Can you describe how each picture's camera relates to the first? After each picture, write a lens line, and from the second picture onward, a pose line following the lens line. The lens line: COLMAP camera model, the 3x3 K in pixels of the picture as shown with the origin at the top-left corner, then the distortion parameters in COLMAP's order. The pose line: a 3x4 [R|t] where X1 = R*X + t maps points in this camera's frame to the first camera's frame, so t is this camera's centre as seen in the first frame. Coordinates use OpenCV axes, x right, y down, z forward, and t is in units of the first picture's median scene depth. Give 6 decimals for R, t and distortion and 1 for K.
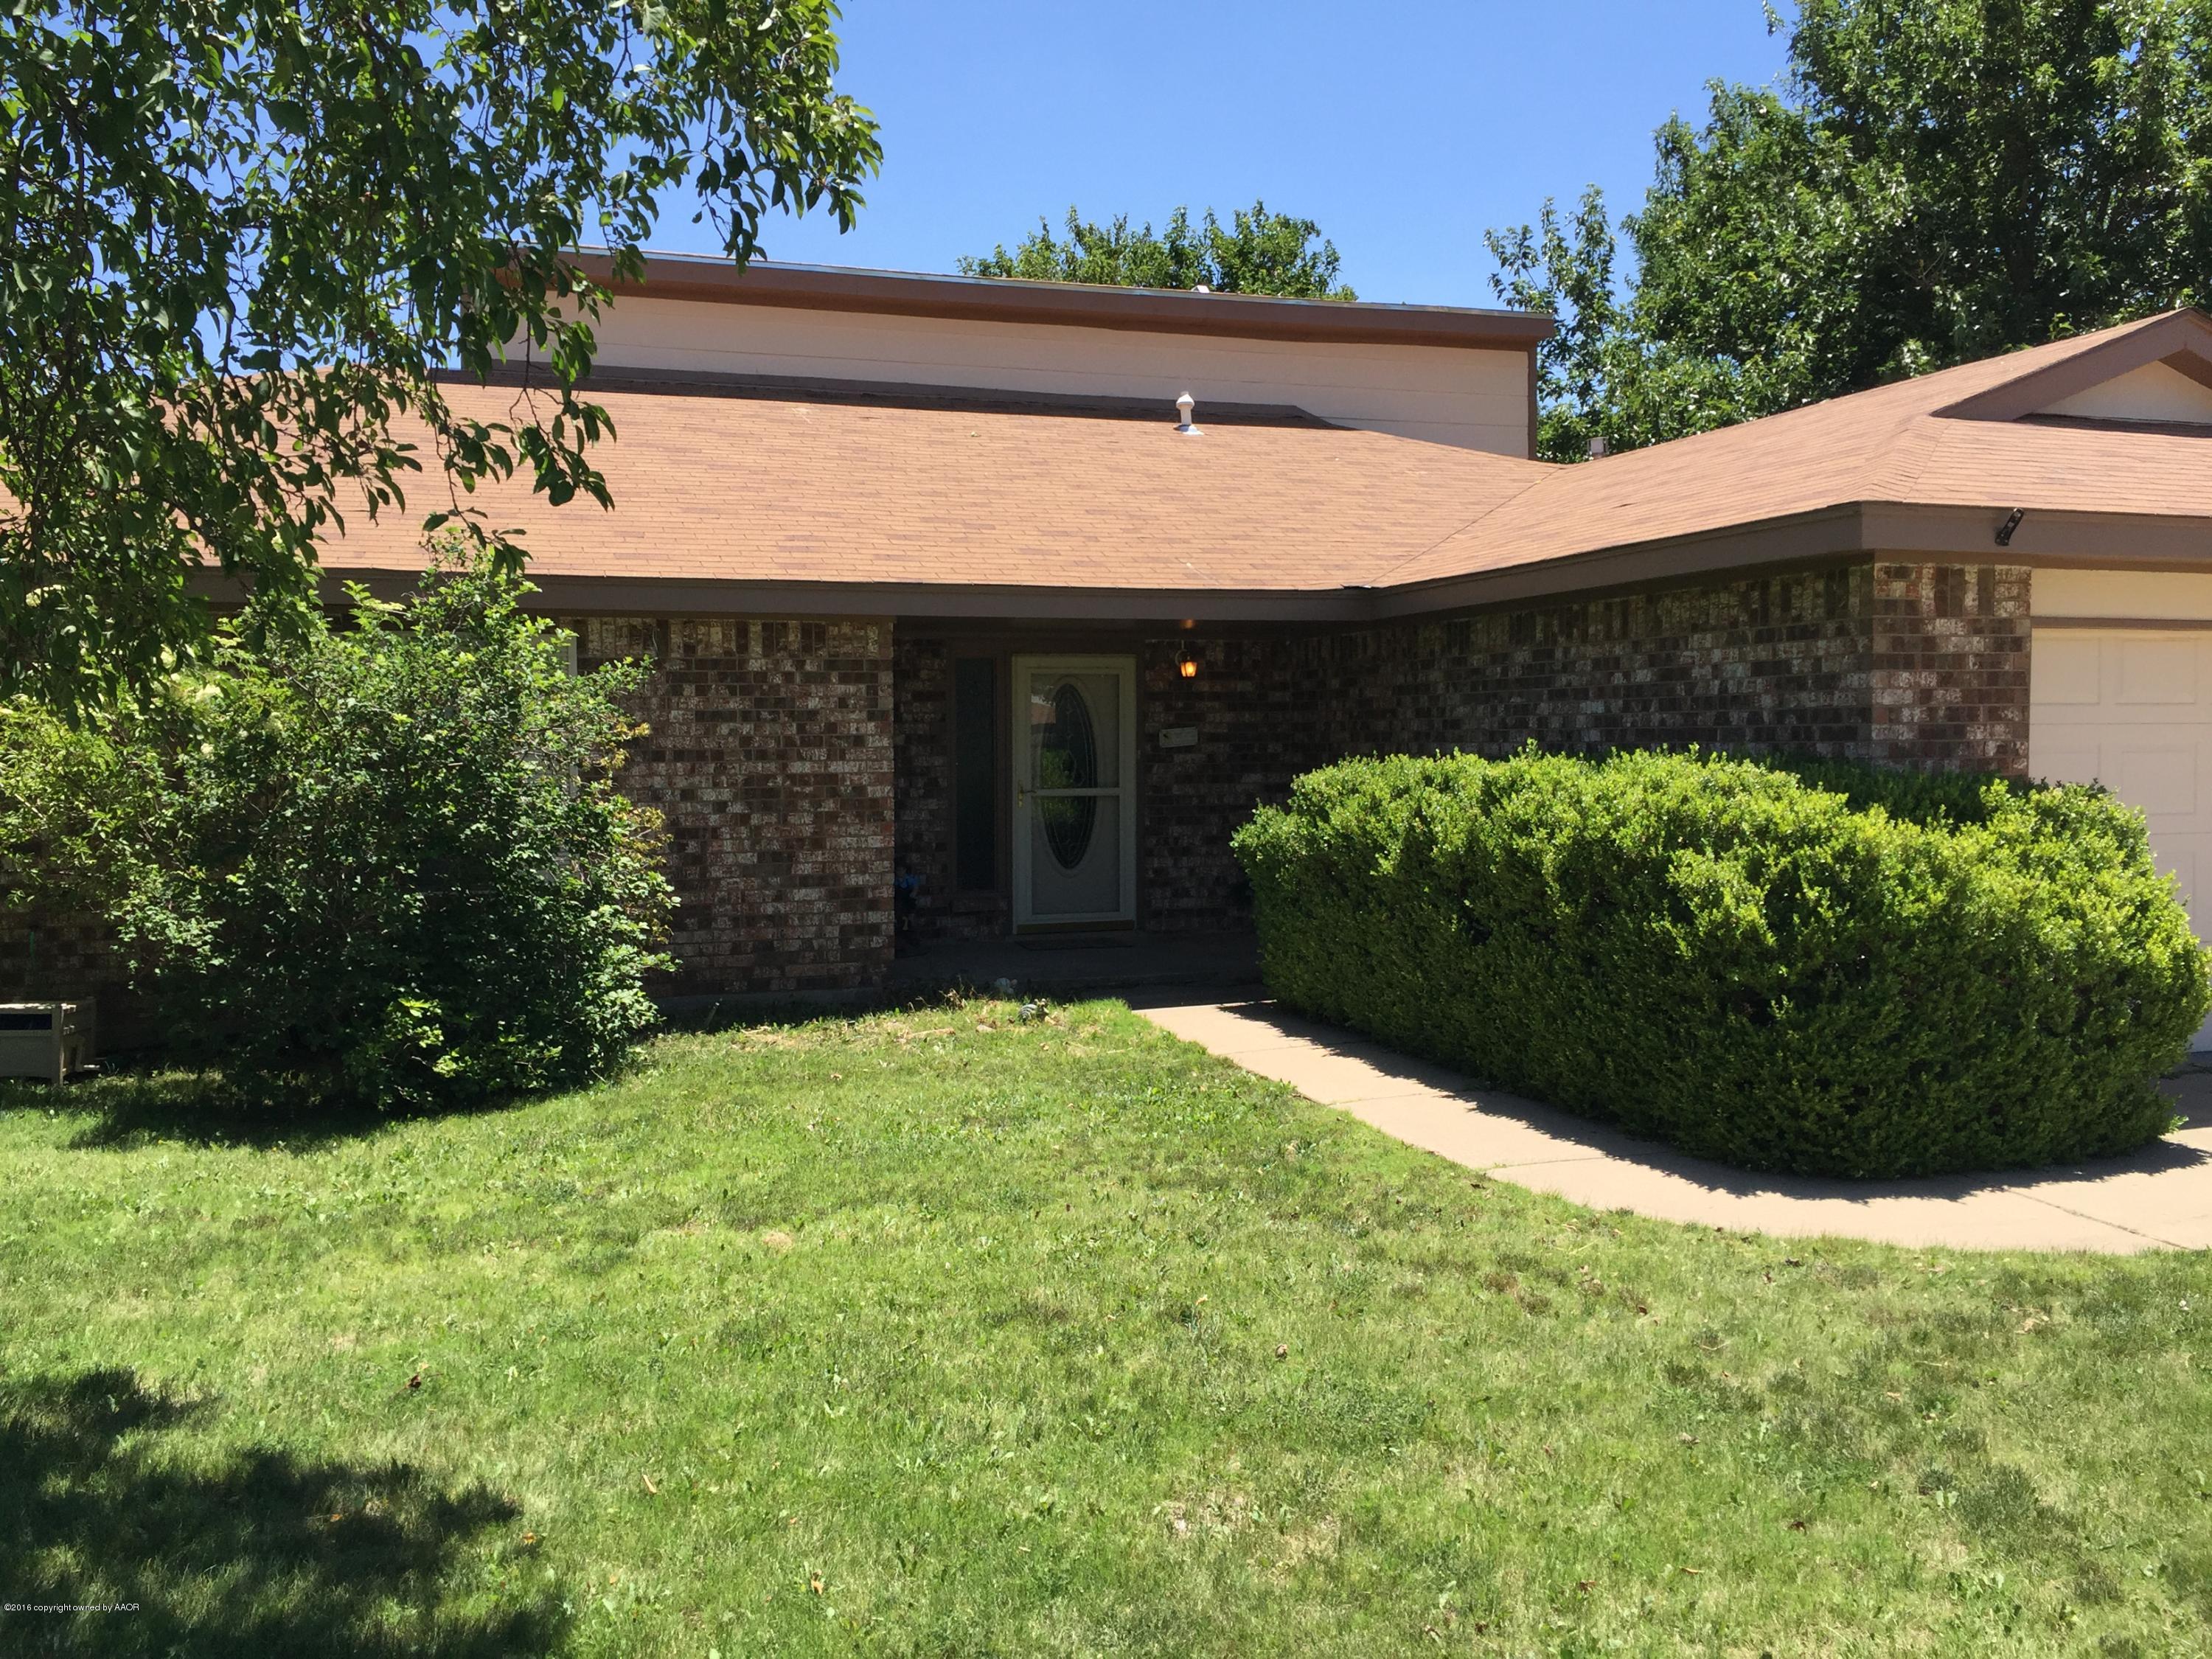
lens RADIAL K [[1897.0, 0, 1100.5], [0, 1897.0, 832.1], [0, 0, 1]] dist [0.082269, -0.097137]
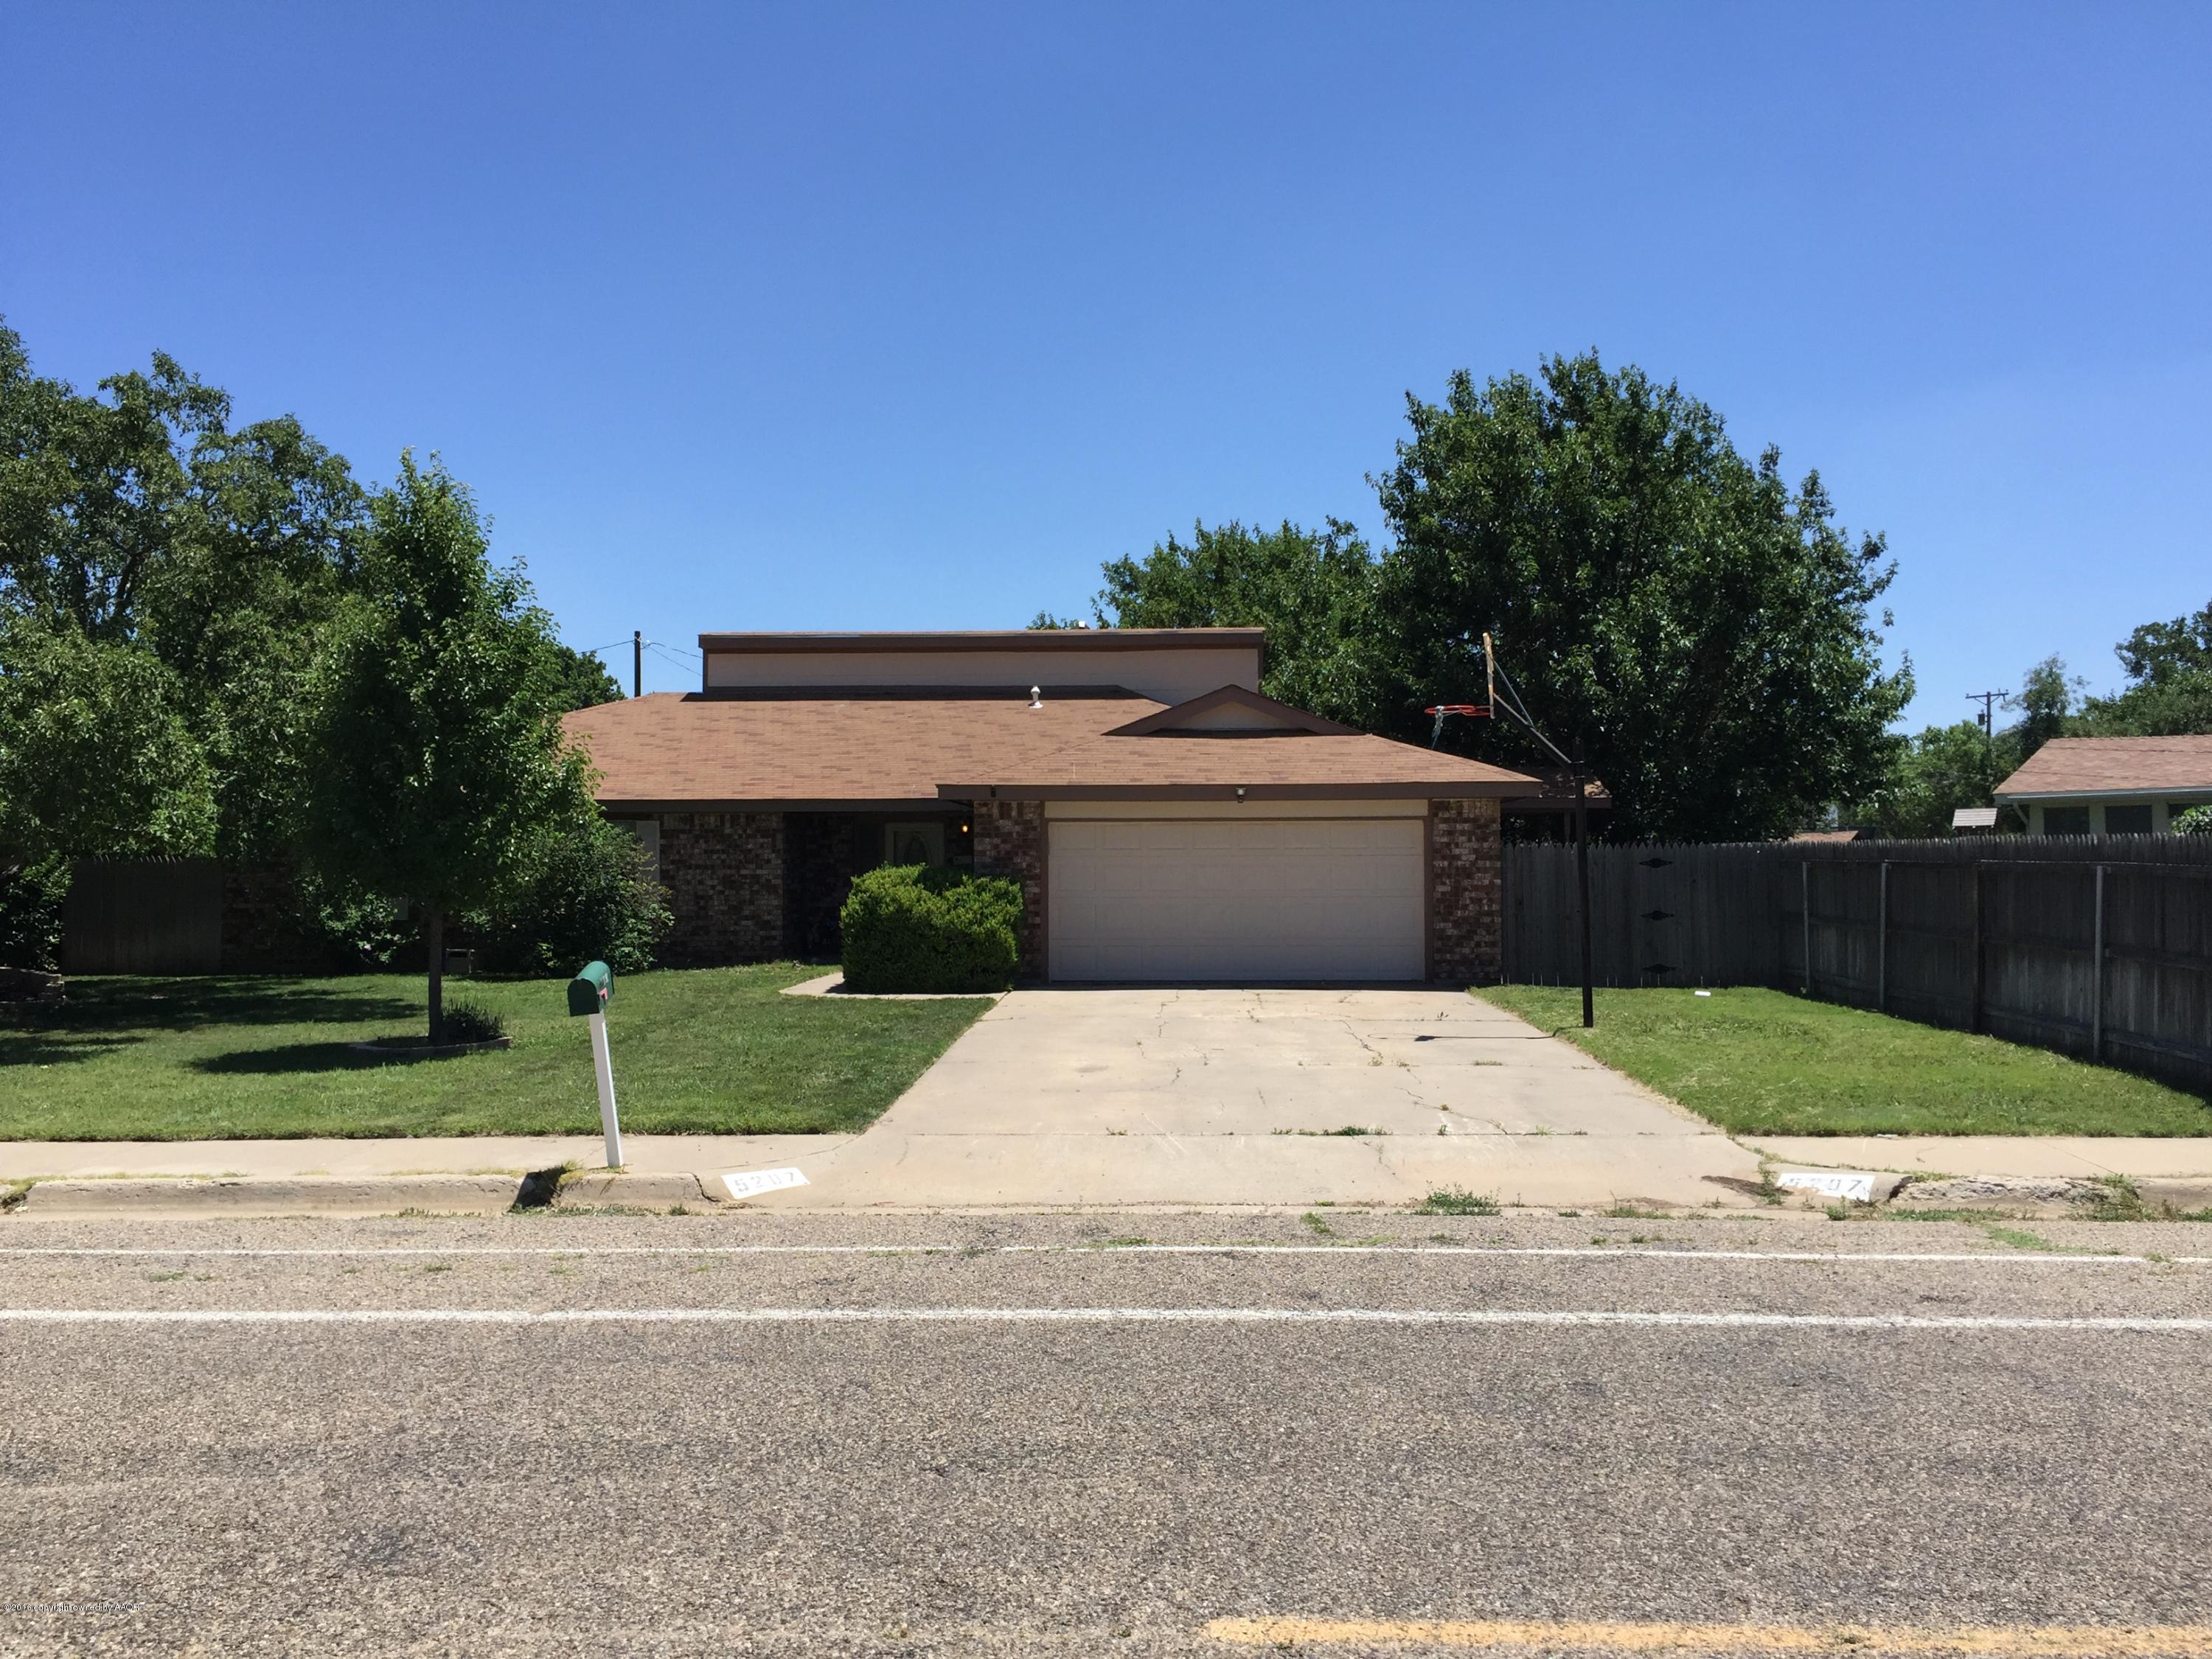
lens RADIAL K [[1897.0, 0, 1110.7], [0, 1897.0, 831.9], [0, 0, 1]] dist [0.082269, -0.097137]
pose [[0.940027, -0.002672, -0.341090, 1.165538], [-0.019258, 0.997959, -0.060893, 0.057342], [0.340556, 0.063809, 0.938057, -1.203661]]
